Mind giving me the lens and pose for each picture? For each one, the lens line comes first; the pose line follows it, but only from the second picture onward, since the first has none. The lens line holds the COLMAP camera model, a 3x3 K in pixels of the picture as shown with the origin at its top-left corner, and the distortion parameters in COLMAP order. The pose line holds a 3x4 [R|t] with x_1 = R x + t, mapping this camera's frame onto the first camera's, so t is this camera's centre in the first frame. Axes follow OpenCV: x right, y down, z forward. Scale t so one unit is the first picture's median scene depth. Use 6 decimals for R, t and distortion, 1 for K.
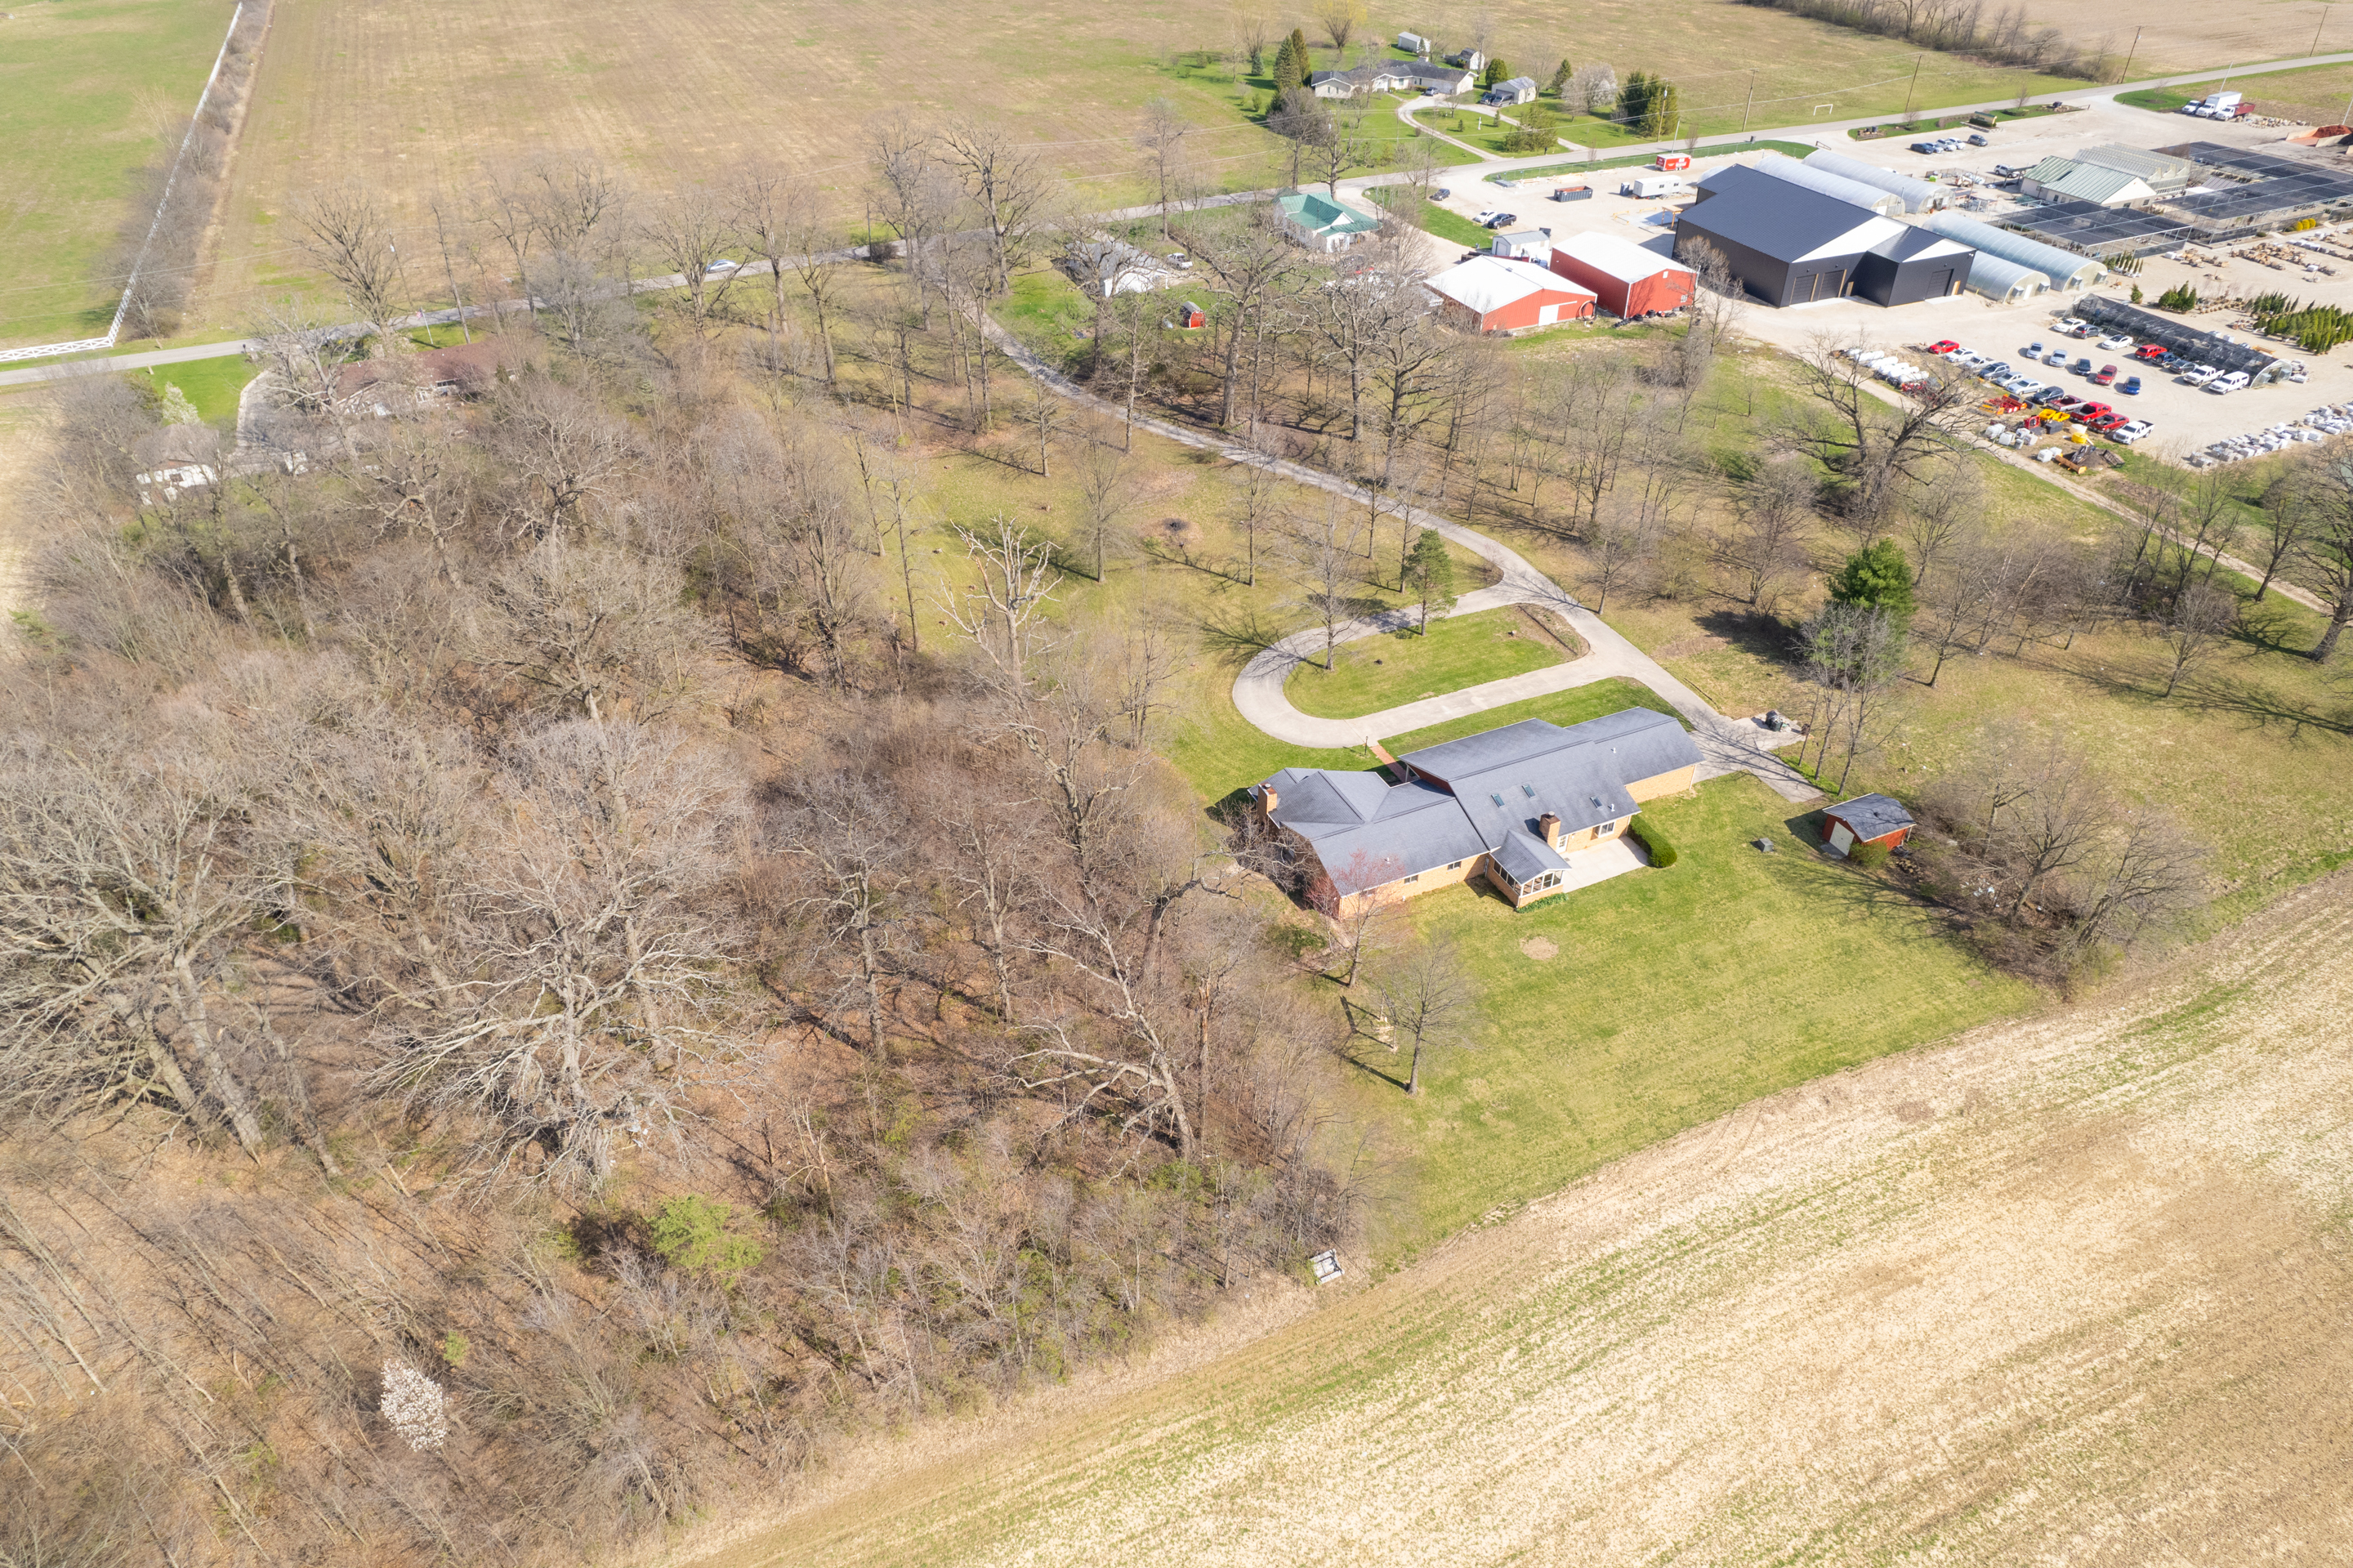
lens RADIAL K [[1516.0, 0, 1176.5], [0, 1516.0, 784.0], [0, 0, 1]] dist [-0.084054, 0.079465]
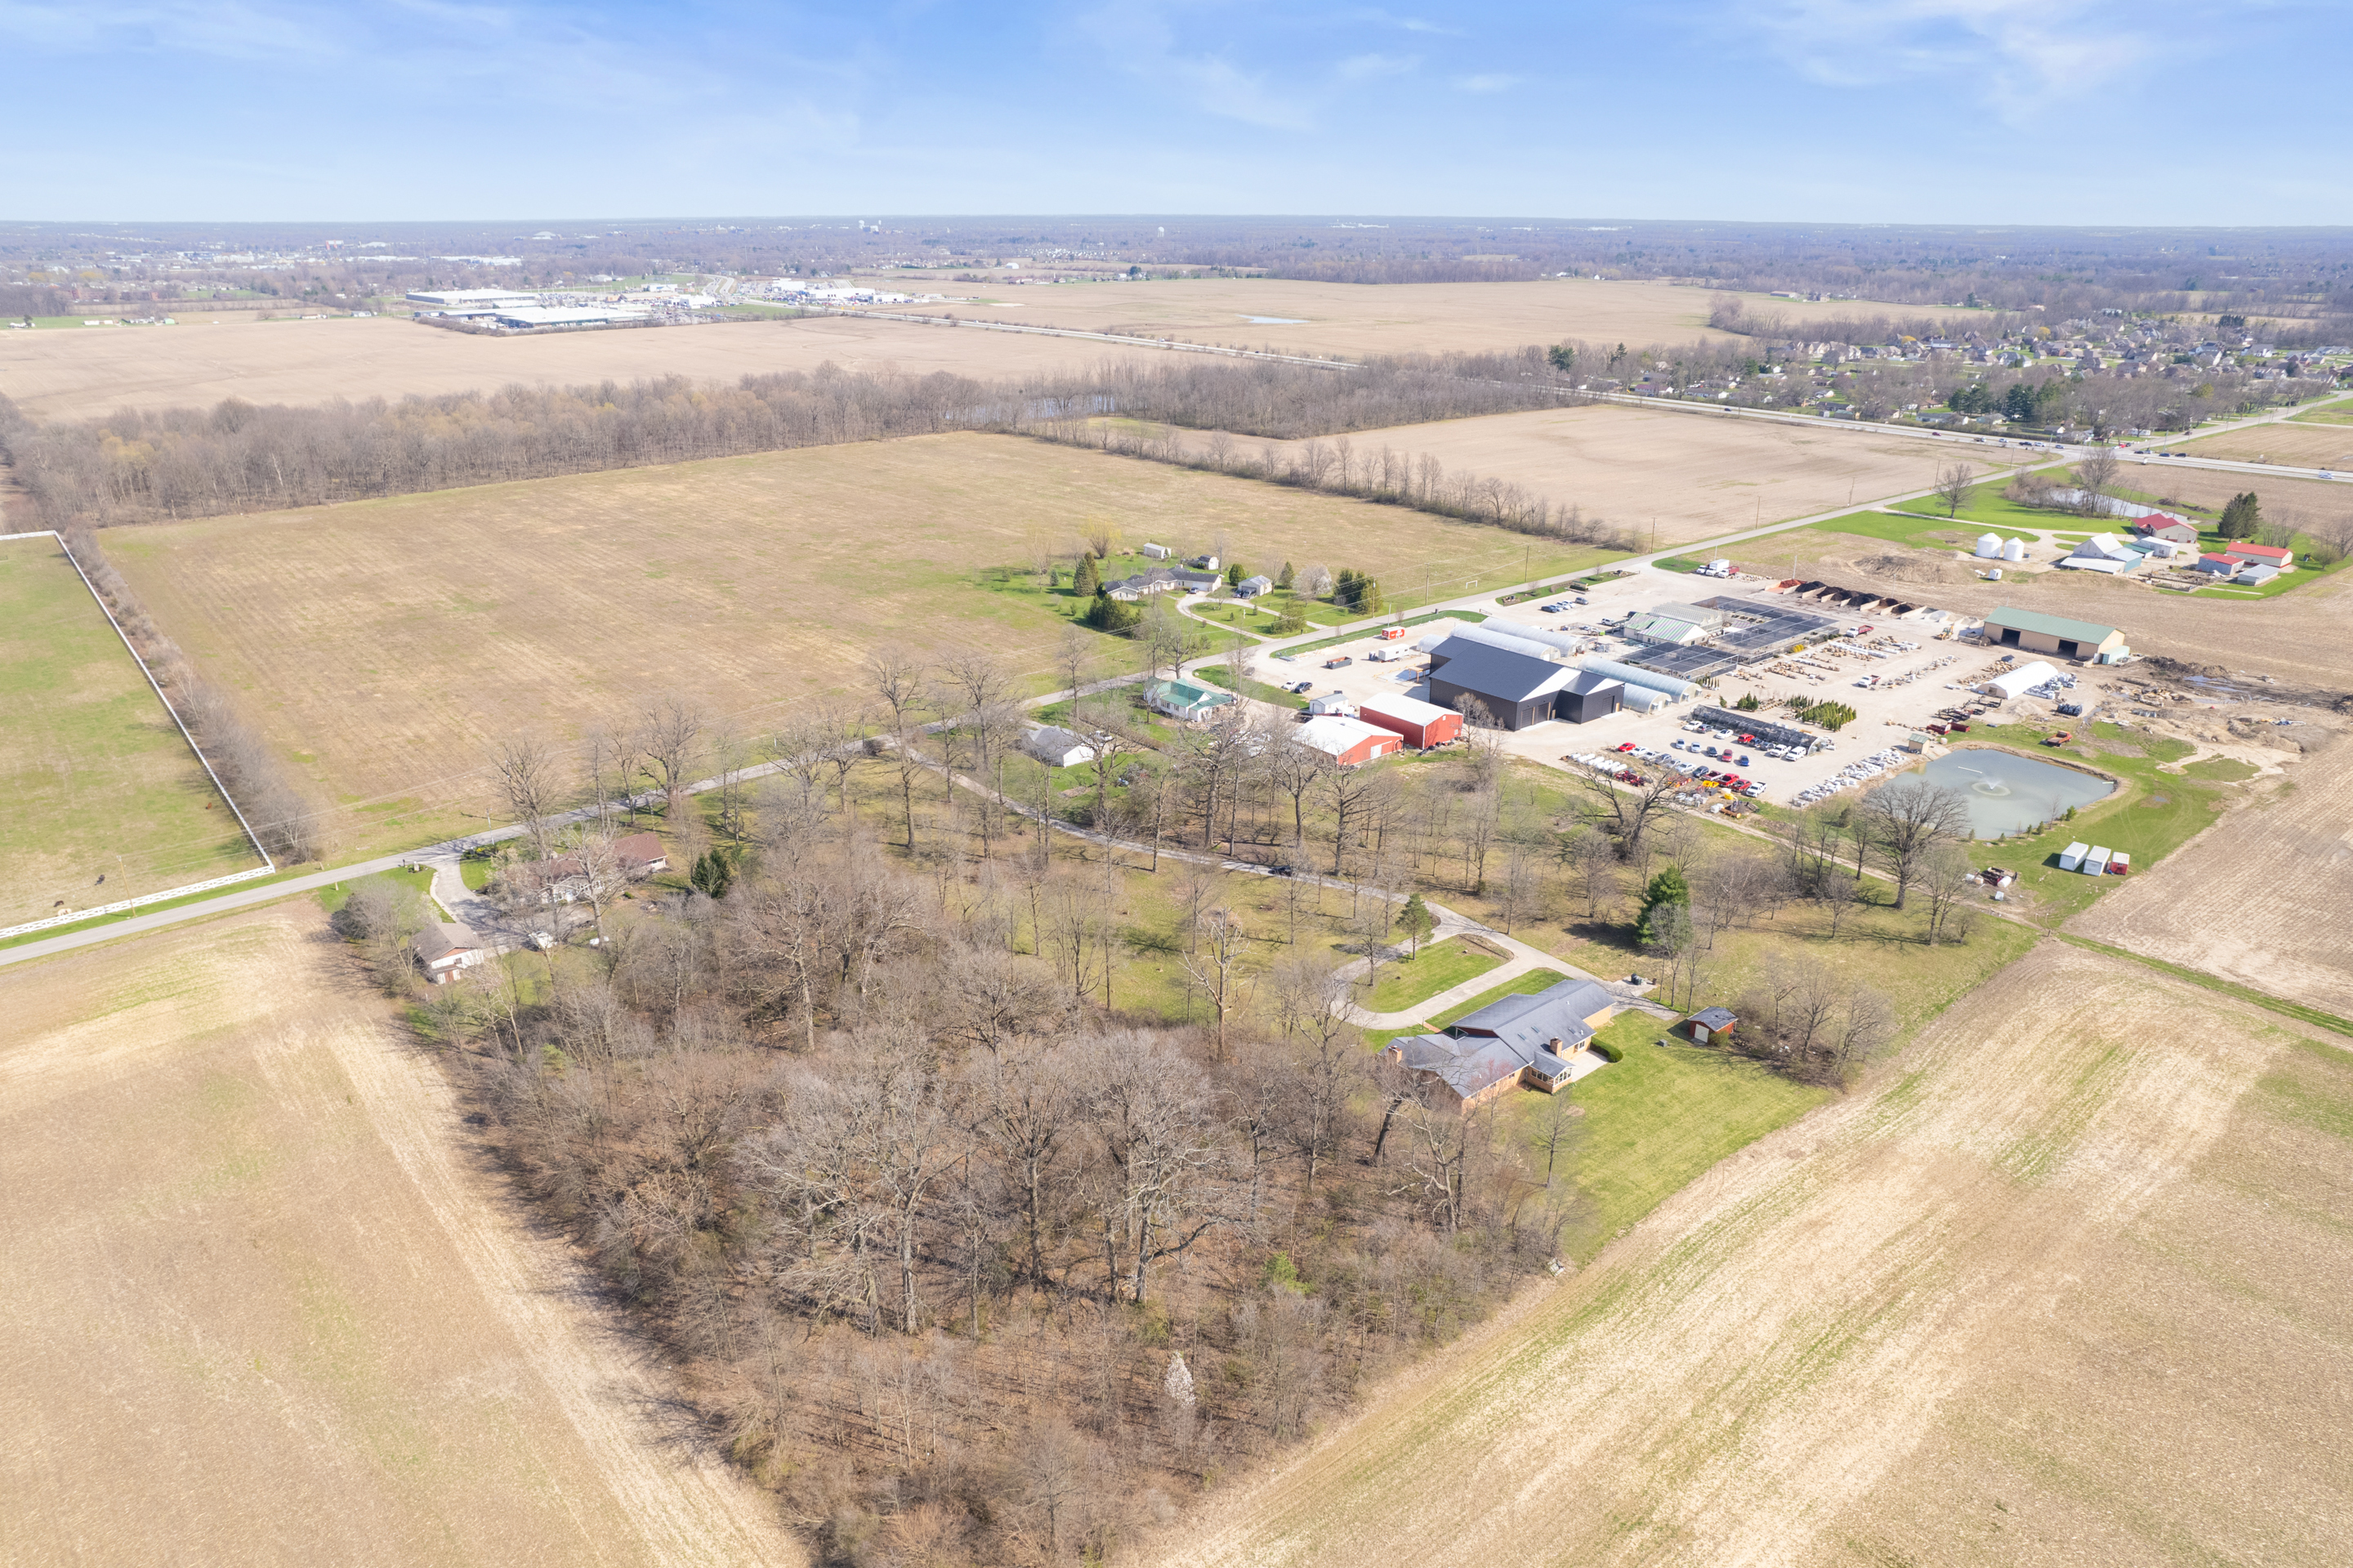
lens RADIAL K [[1526.7, 0, 1176.5], [0, 1526.7, 784.0], [0, 0, 1]] dist [-0.048386, 0.002298]
pose [[0.963739, -0.091050, 0.250831, -0.328084], [0.155818, 0.955105, -0.251982, 0.063431], [-0.216627, 0.281929, 0.934660, -0.351101]]
